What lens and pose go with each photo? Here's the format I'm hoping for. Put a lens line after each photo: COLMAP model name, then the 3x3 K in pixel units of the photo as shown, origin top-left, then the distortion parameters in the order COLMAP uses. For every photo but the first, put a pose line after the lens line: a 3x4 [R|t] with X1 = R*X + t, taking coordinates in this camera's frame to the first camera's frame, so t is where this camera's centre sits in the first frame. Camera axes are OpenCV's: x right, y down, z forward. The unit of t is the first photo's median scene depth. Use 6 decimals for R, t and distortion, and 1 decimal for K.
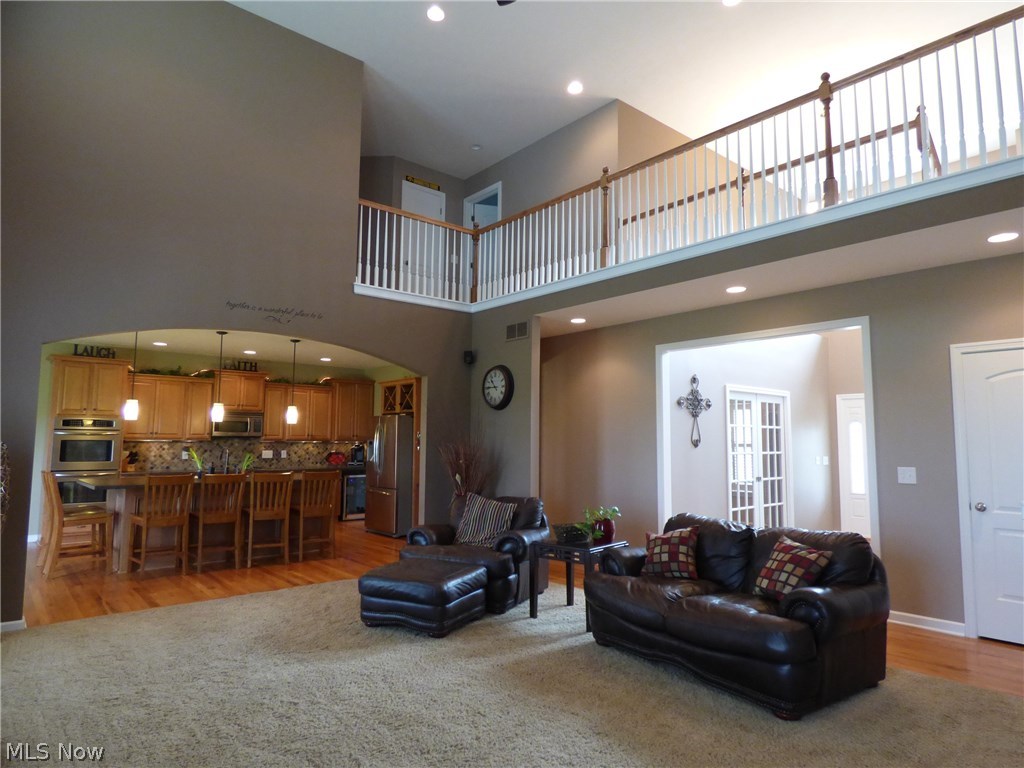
lens RADIAL K [[627.3, 0, 514.1], [0, 627.3, 383.3], [0, 0, 1]] dist [-0.004198, 0.000036]
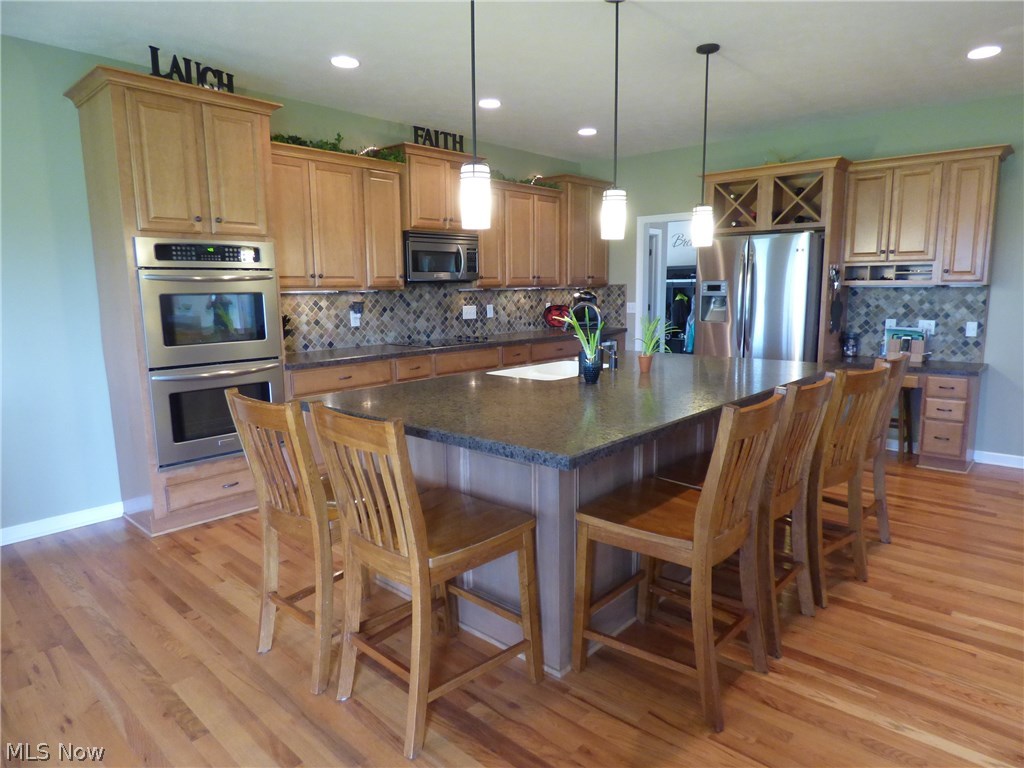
lens RADIAL K [[627.3, 0, 510.2], [0, 627.3, 383.3], [0, 0, 1]] dist [-0.004198, 0.000036]
pose [[0.994316, -0.034881, 0.100597, -0.451370], [0.009244, 0.969527, 0.244809, 0.040465], [-0.106071, -0.242488, 0.964338, 0.473730]]
